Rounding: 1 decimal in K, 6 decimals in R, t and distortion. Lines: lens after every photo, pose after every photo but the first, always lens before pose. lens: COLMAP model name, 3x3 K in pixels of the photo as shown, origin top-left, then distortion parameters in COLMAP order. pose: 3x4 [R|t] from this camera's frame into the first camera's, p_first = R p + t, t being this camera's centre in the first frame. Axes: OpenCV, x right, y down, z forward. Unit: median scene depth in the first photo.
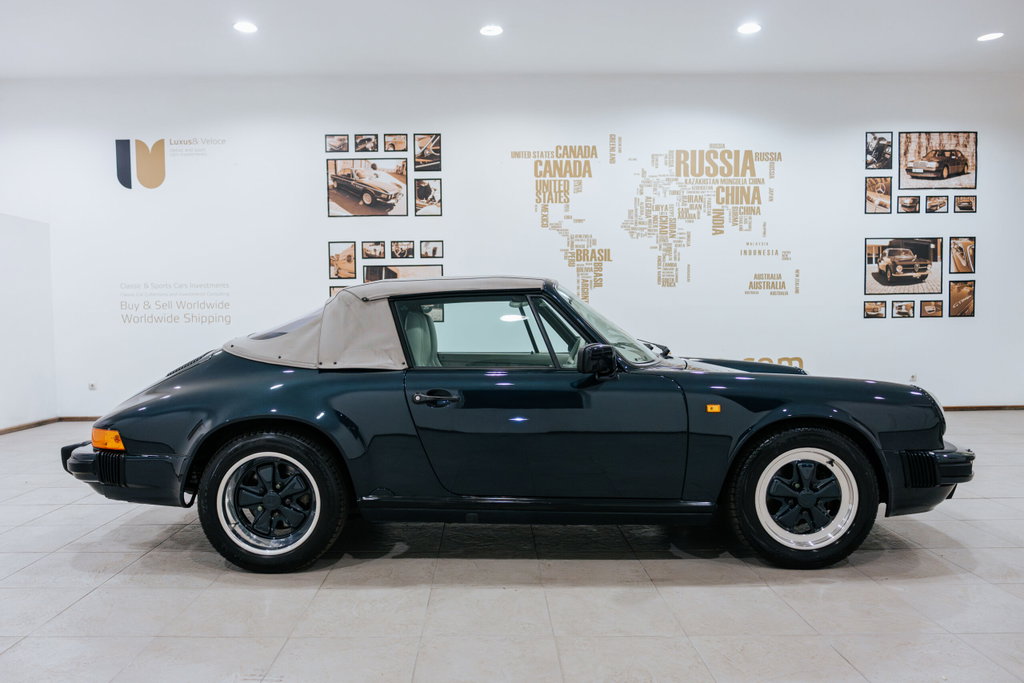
lens RADIAL K [[749.3, 0, 512.3], [0, 749.3, 352.4], [0, 0, 1]] dist [-0.003854, -0.000618]
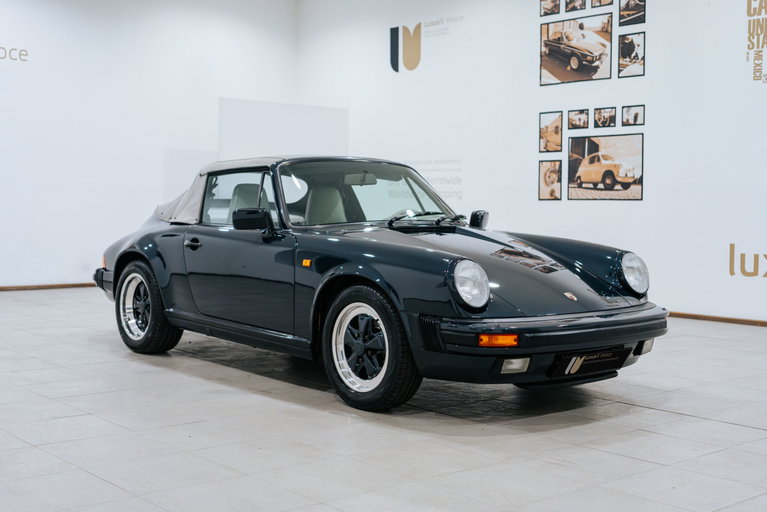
lens RADIAL K [[1136.6, 0, 383.7], [0, 1136.6, 253.6], [0, 0, 1]] dist [0.014259, 0.000000]
pose [[0.623539, 0.050948, -0.780131, 0.740556], [-0.051766, 0.998375, 0.023825, 0.003408], [0.780077, 0.025529, 0.625163, -0.029292]]
